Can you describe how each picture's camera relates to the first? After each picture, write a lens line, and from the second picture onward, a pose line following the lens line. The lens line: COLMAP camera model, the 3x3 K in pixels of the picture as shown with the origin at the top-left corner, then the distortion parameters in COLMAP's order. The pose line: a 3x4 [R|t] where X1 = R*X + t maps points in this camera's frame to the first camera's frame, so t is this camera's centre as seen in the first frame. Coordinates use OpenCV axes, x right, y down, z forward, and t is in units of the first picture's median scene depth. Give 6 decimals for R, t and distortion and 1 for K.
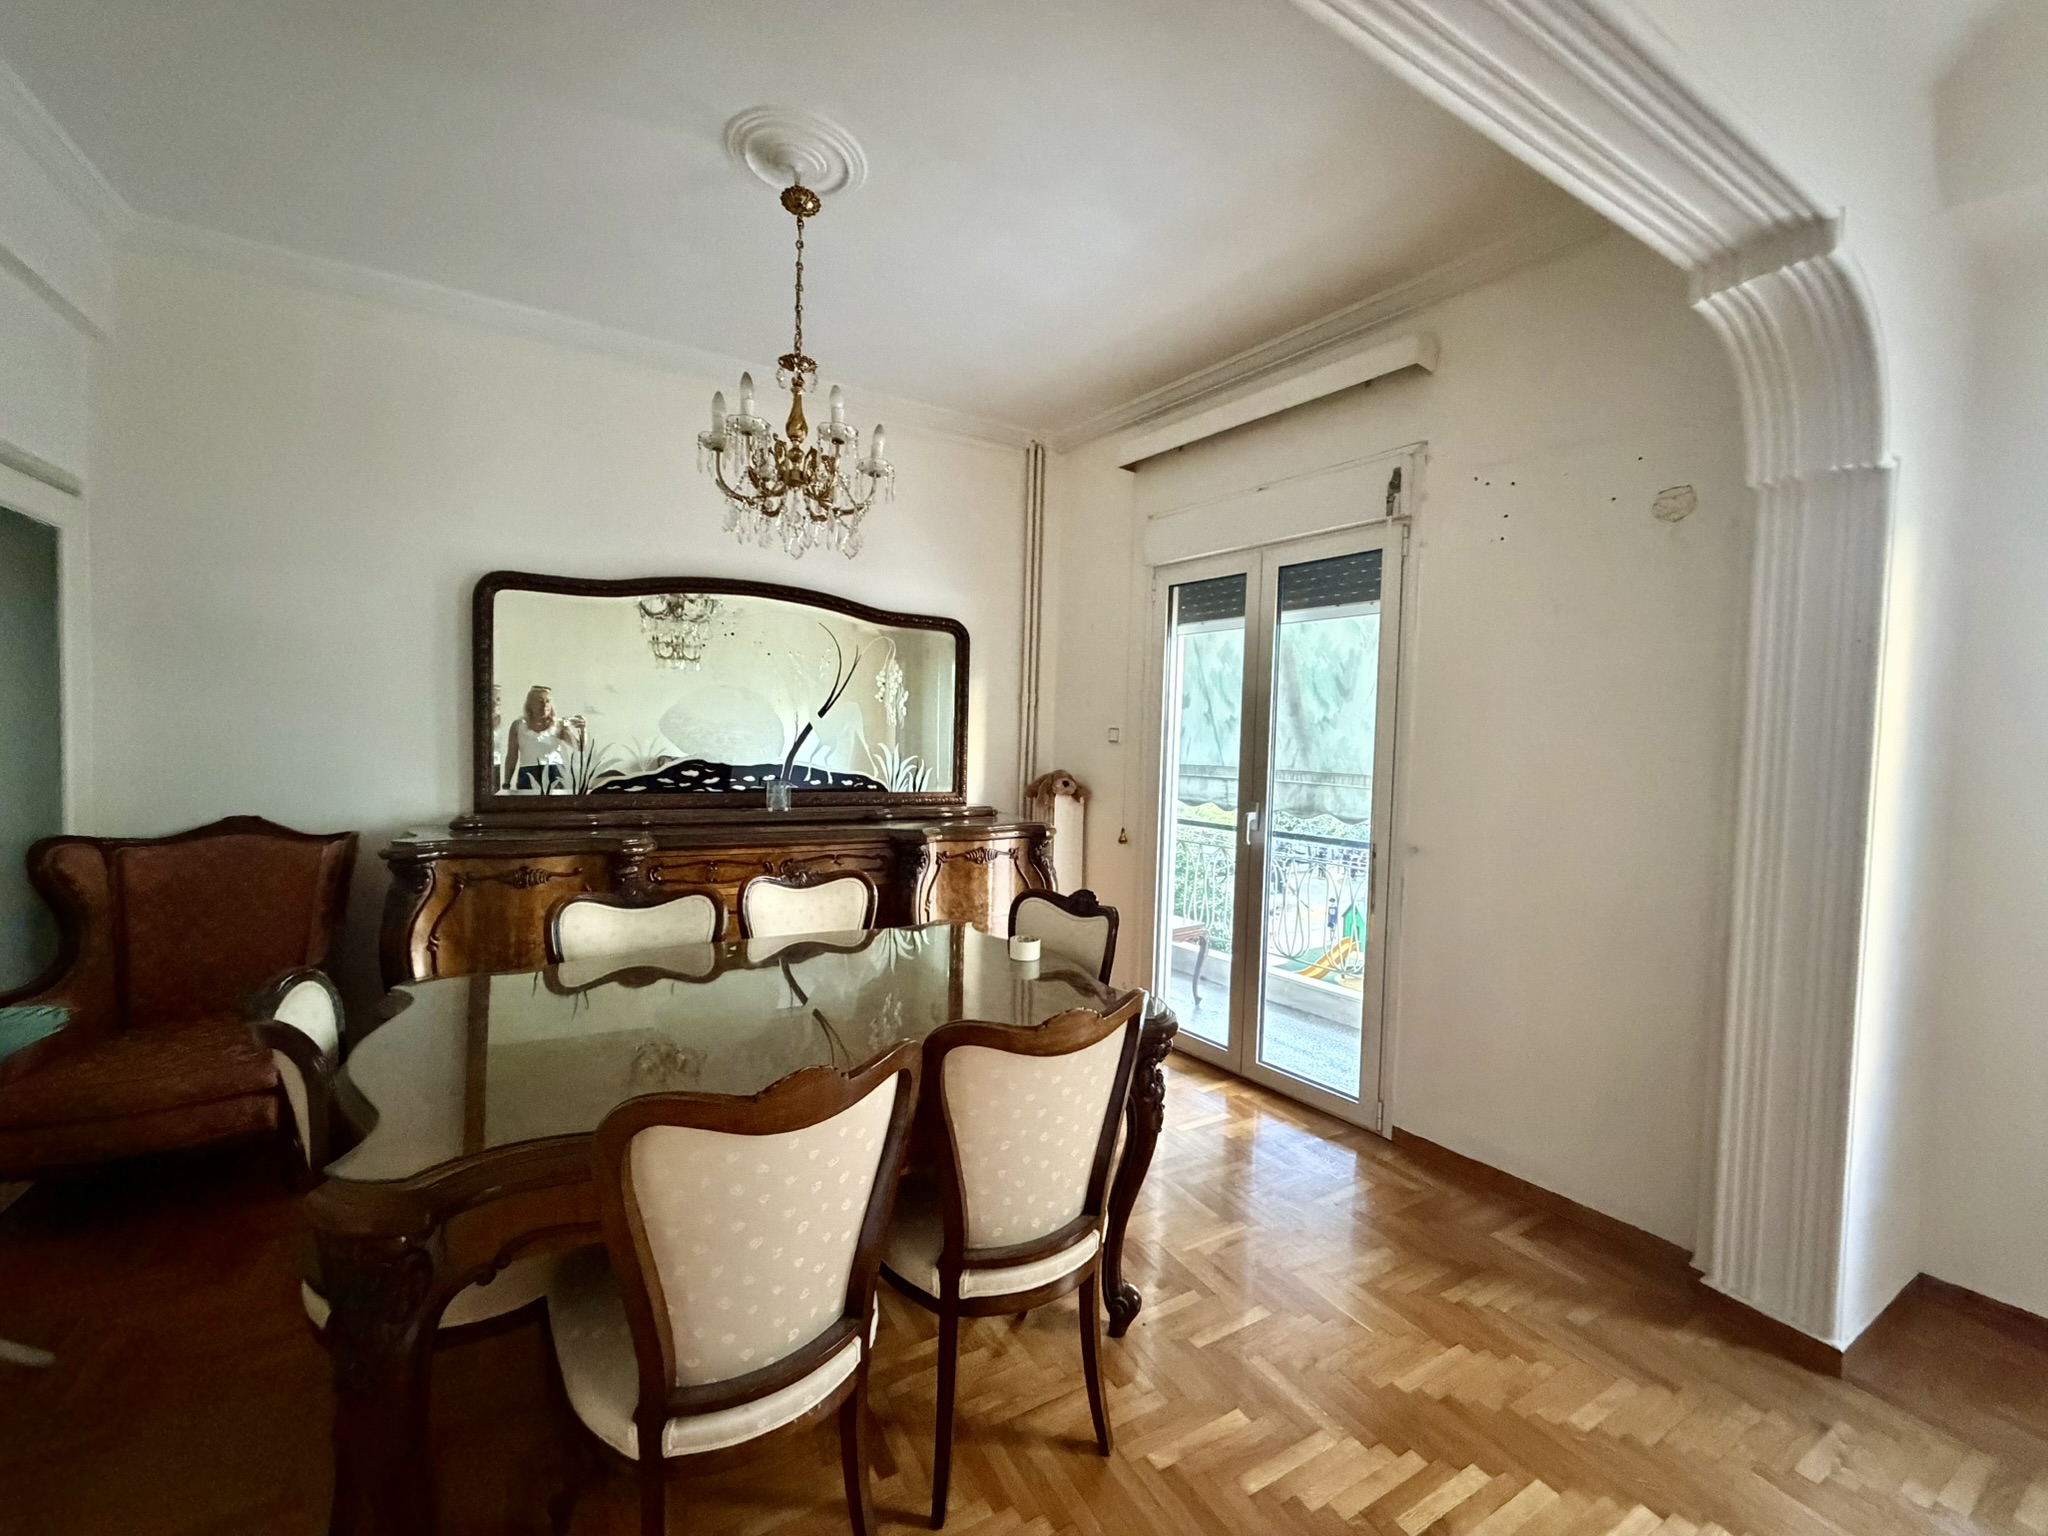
lens RADIAL K [[822.3, 0, 1012.4], [0, 822.3, 764.8], [0, 0, 1]] dist [0.003663, -0.000238]
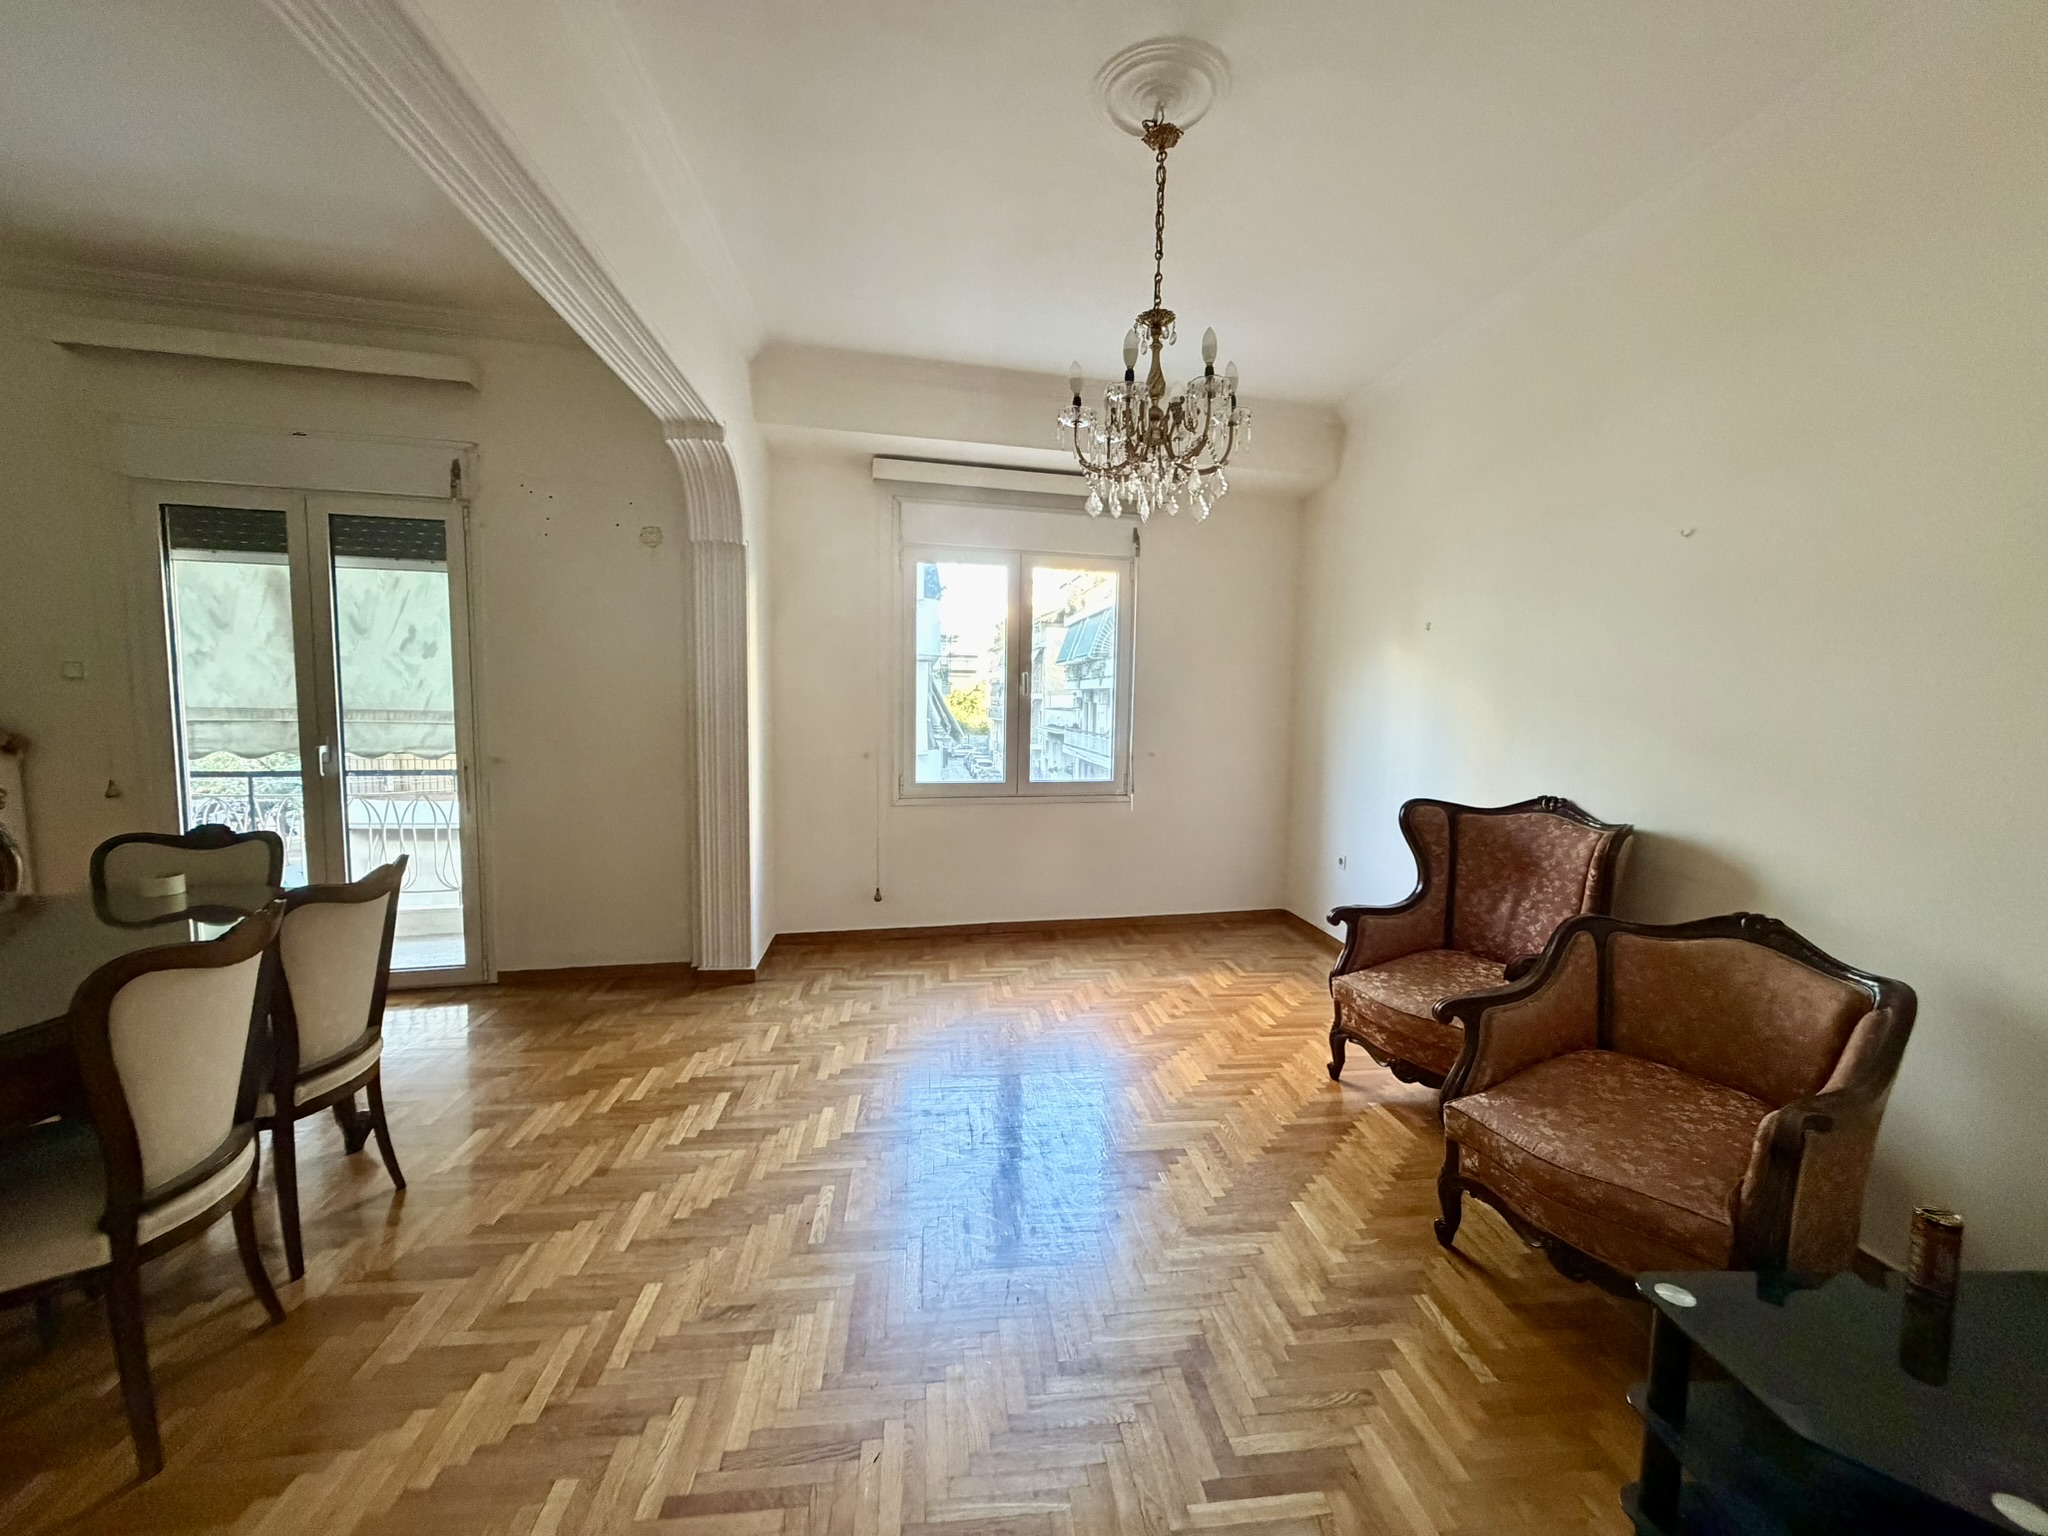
lens RADIAL K [[822.3, 0, 1023.9], [0, 822.3, 771.2], [0, 0, 1]] dist [0.003663, -0.000238]
pose [[0.393996, -0.107462, 0.912808, -0.474136], [0.029635, 0.994110, 0.104242, 0.009599], [-0.918634, -0.014020, 0.394860, -0.363777]]
